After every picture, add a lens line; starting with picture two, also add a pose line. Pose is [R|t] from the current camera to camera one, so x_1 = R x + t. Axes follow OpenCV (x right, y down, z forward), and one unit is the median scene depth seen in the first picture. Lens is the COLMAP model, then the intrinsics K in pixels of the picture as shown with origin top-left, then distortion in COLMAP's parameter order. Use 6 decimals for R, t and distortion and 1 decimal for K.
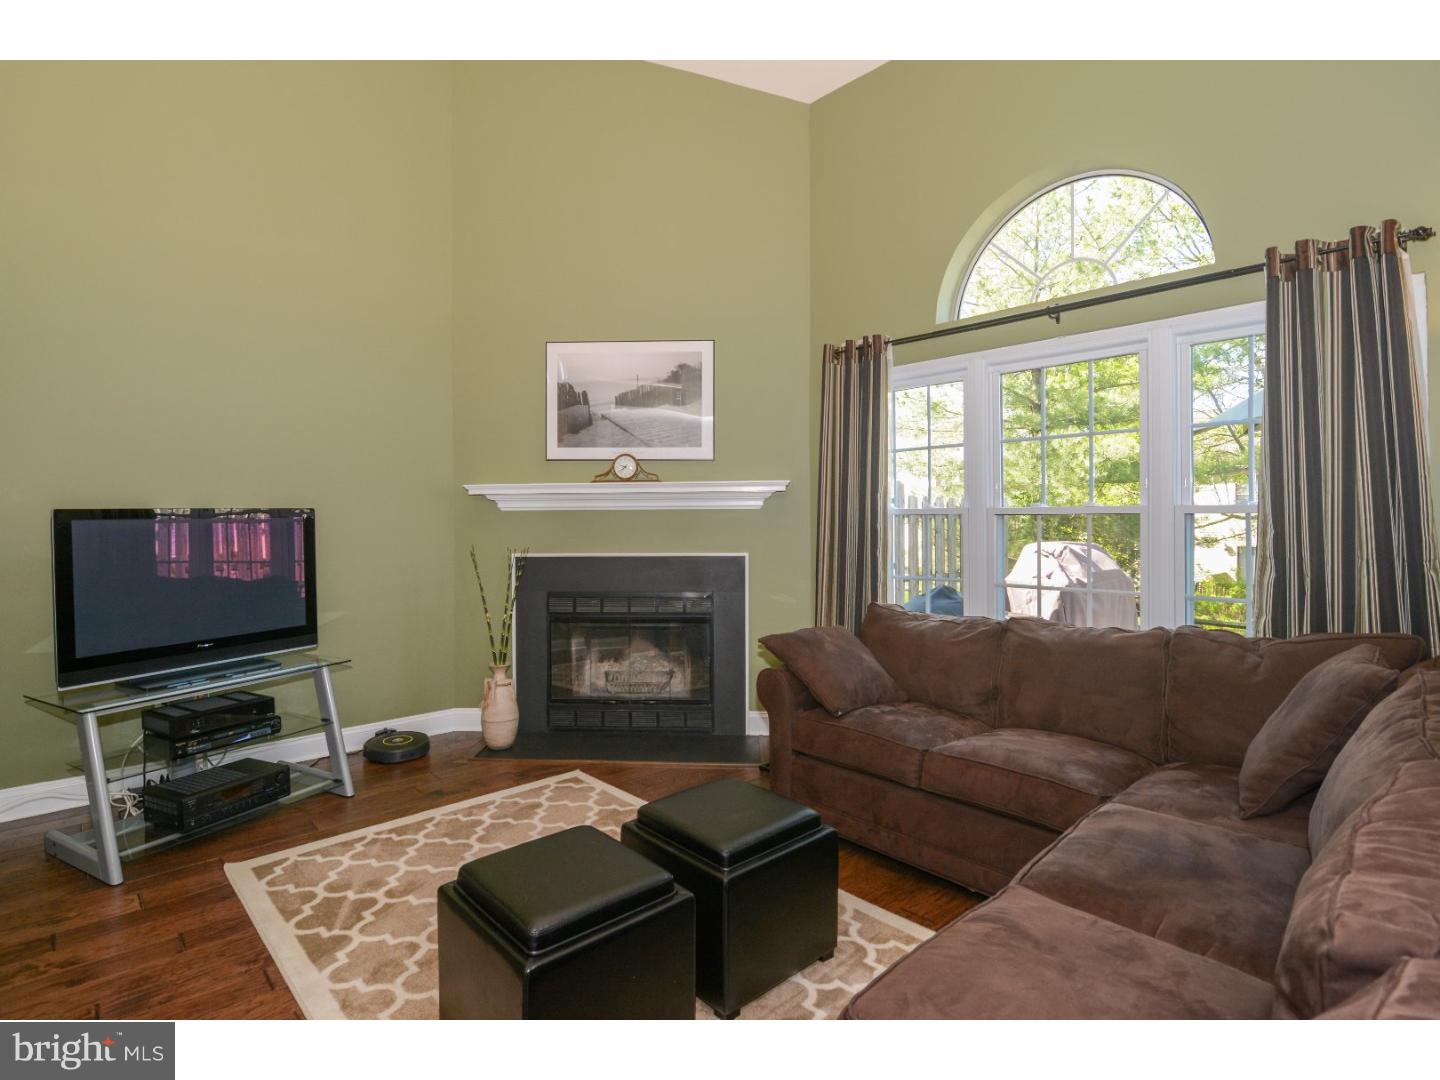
lens RADIAL K [[732.1, 0, 692.0], [0, 732.1, 503.1], [0, 0, 1]] dist [-0.000198, -0.014077]
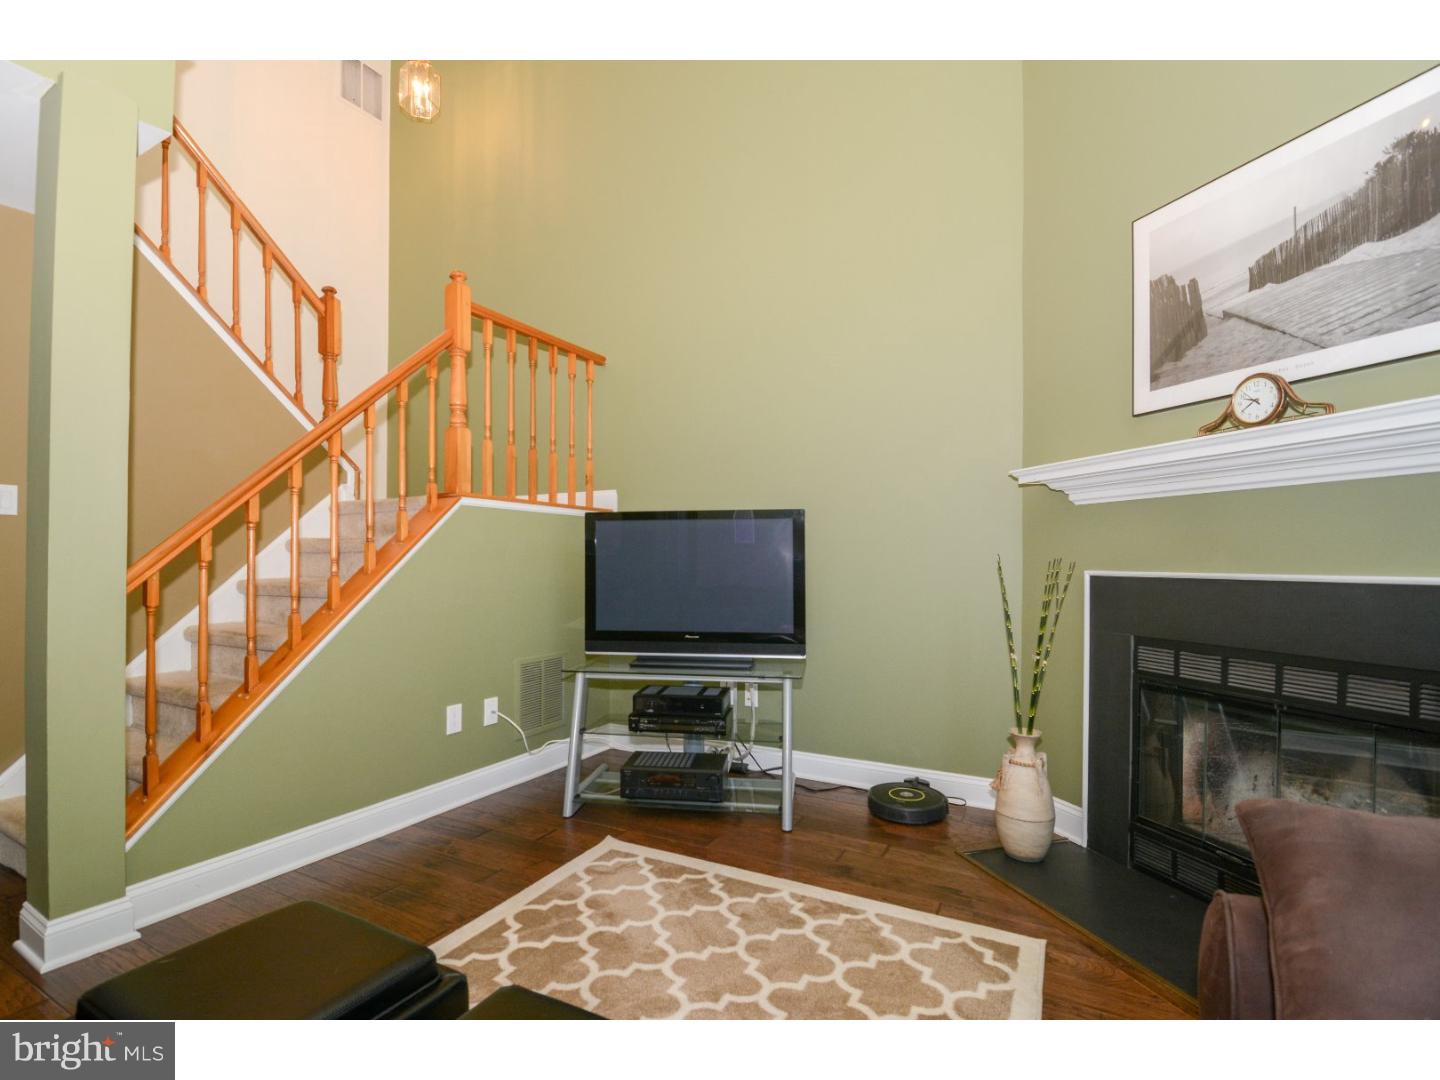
lens RADIAL K [[708.4, 0, 692.1], [0, 708.4, 547.2], [0, 0, 1]] dist [-0.019016, -0.001251]
pose [[0.330659, -0.008612, -0.943711, 0.260602], [0.009531, 0.999938, -0.005786, 0.056759], [0.943702, -0.007082, 0.330720, 0.541569]]
